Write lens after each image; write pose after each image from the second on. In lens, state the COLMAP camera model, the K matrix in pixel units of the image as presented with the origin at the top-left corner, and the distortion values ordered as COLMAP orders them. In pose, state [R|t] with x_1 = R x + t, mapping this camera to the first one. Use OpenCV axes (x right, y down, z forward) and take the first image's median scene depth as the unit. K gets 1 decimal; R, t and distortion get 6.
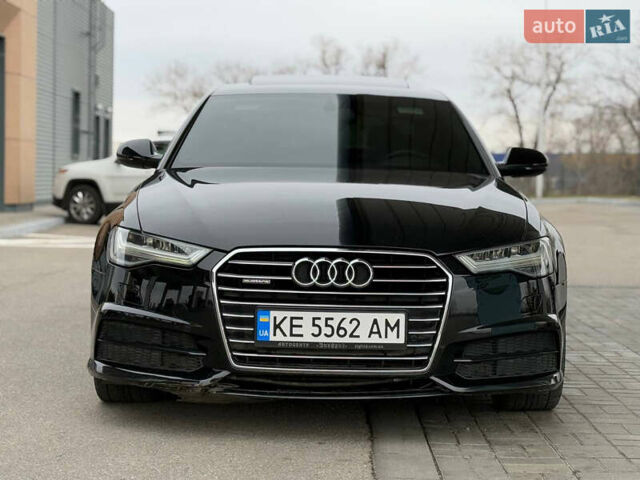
lens RADIAL K [[1371.1, 0, 320.0], [0, 1371.1, 240.0], [0, 0, 1]] dist [0.095808, 0.332084]
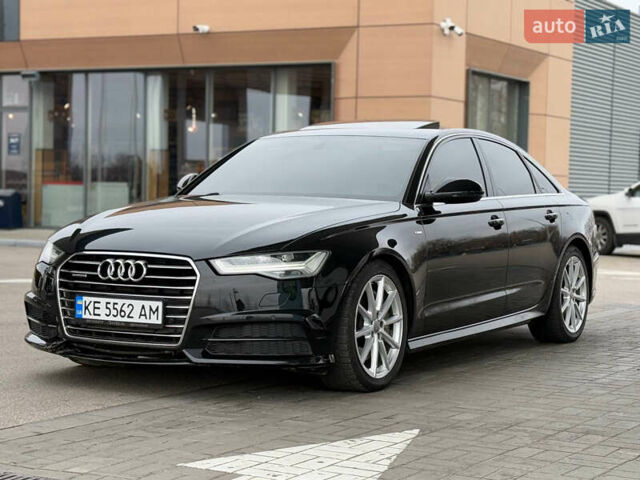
lens RADIAL K [[1371.1, 0, 320.0], [0, 1371.1, 240.0], [0, 0, 1]] dist [0.095808, 0.332084]
pose [[0.865360, 0.011828, -0.501011, 0.866722], [-0.024769, 0.999509, -0.019185, 0.015063], [0.500538, 0.029011, 0.865229, -0.089039]]
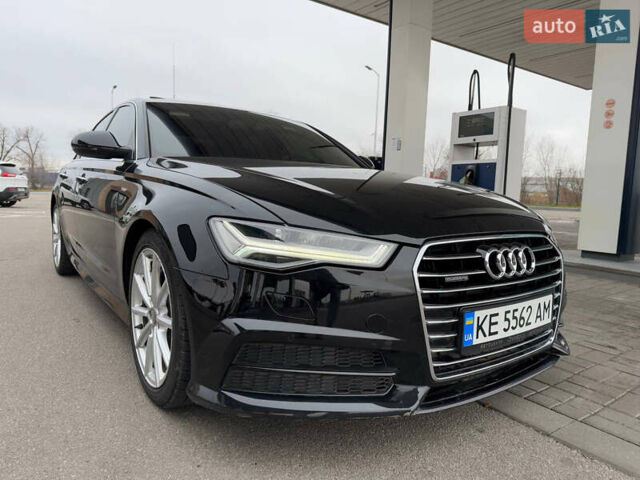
lens RADIAL K [[455.4, 0, 320.0], [0, 455.4, 240.0], [0, 0, 1]] dist [0.001859, 0.000157]
pose [[0.814964, -0.062673, 0.576113, -0.280332], [0.017598, 0.996353, 0.083495, -0.019731], [-0.579245, -0.057907, 0.813094, 0.819329]]
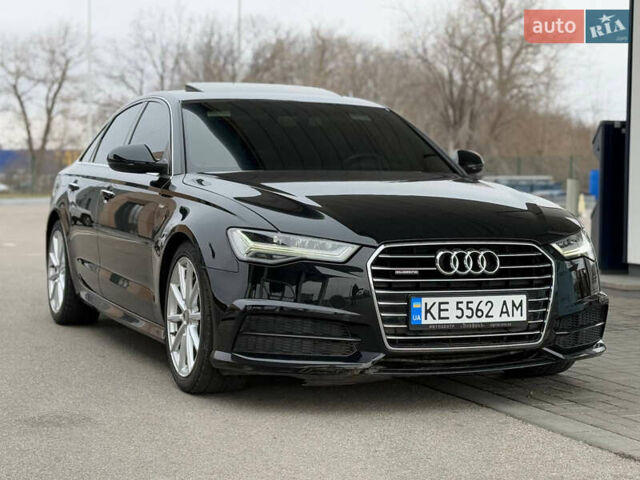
lens RADIAL K [[1371.1, 0, 320.0], [0, 1371.1, 240.0], [0, 0, 1]] dist [0.095808, 0.332084]
pose [[0.933641, -0.031610, 0.356814, -0.515048], [0.030804, 0.999494, 0.007941, -0.007577], [-0.356884, 0.003577, 0.934142, -0.028363]]
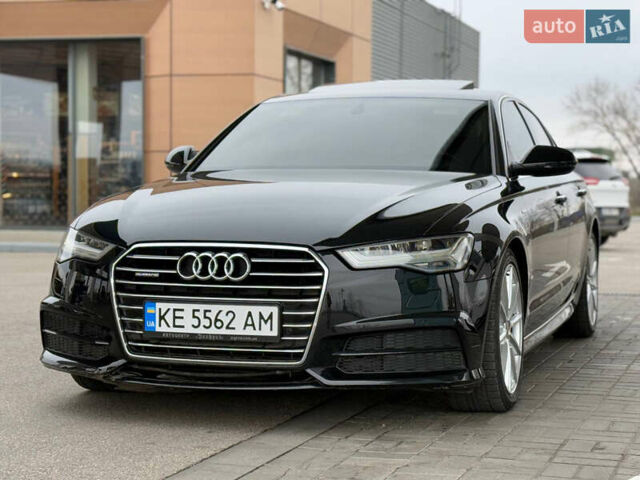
lens RADIAL K [[1371.1, 0, 320.0], [0, 1371.1, 240.0], [0, 0, 1]] dist [0.095808, 0.332084]
pose [[0.951422, -0.004187, -0.307862, 0.403931], [-0.000410, 0.999889, -0.014865, 0.019223], [0.307891, 0.014269, 0.951315, 0.040202]]
